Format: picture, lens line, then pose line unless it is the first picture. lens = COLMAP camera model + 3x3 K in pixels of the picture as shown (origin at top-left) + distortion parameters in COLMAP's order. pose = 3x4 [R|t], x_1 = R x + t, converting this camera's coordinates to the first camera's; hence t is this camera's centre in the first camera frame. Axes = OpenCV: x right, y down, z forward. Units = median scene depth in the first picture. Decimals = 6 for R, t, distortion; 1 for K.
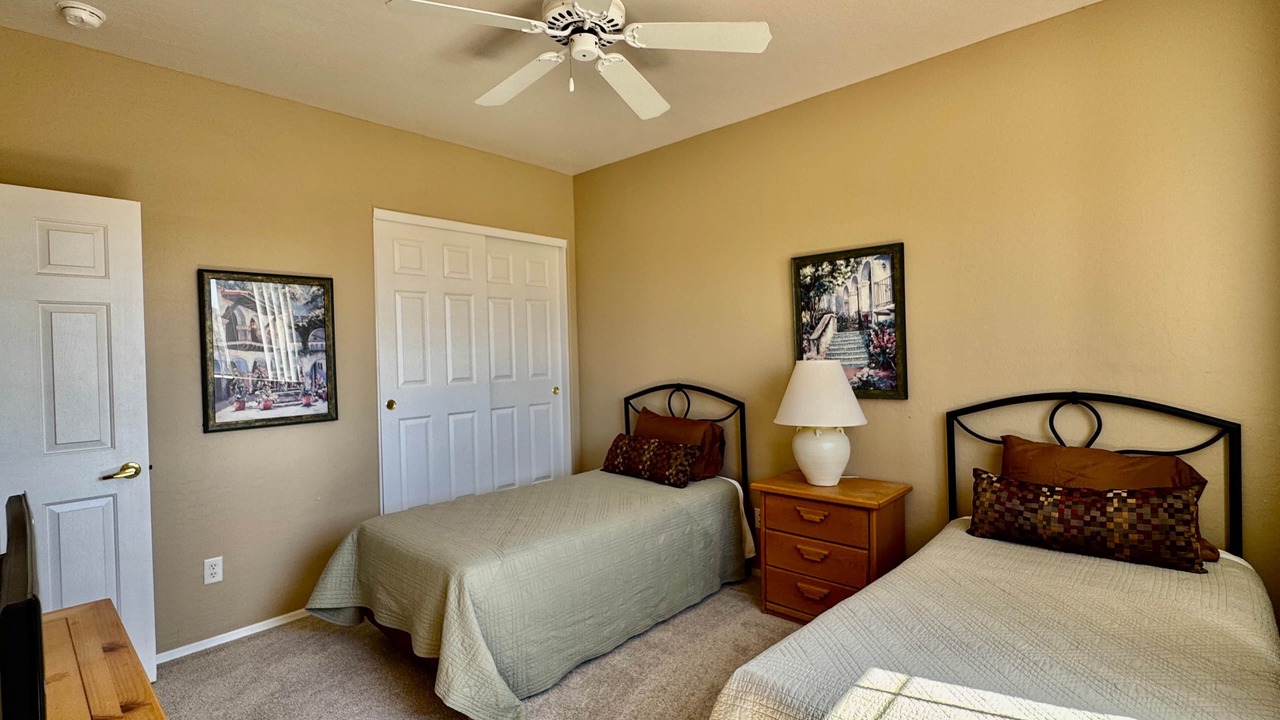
lens RADIAL K [[592.7, 0, 628.3], [0, 592.7, 356.9], [0, 0, 1]] dist [-0.001376, -0.000785]
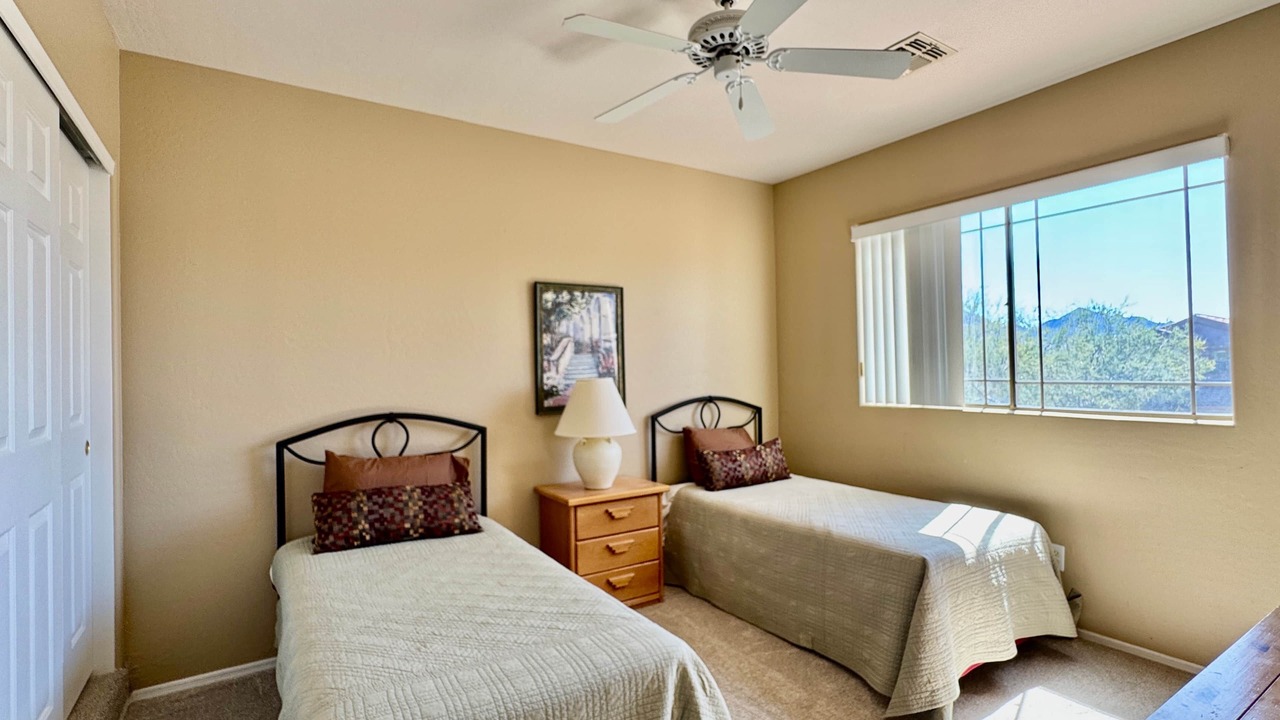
lens RADIAL K [[592.7, 0, 627.0], [0, 592.7, 363.0], [0, 0, 1]] dist [-0.001376, -0.000785]
pose [[0.260068, 0.023165, 0.965312, -0.713998], [0.015033, 0.999494, -0.028035, 0.007985], [-0.965473, 0.021803, 0.259589, 0.606689]]
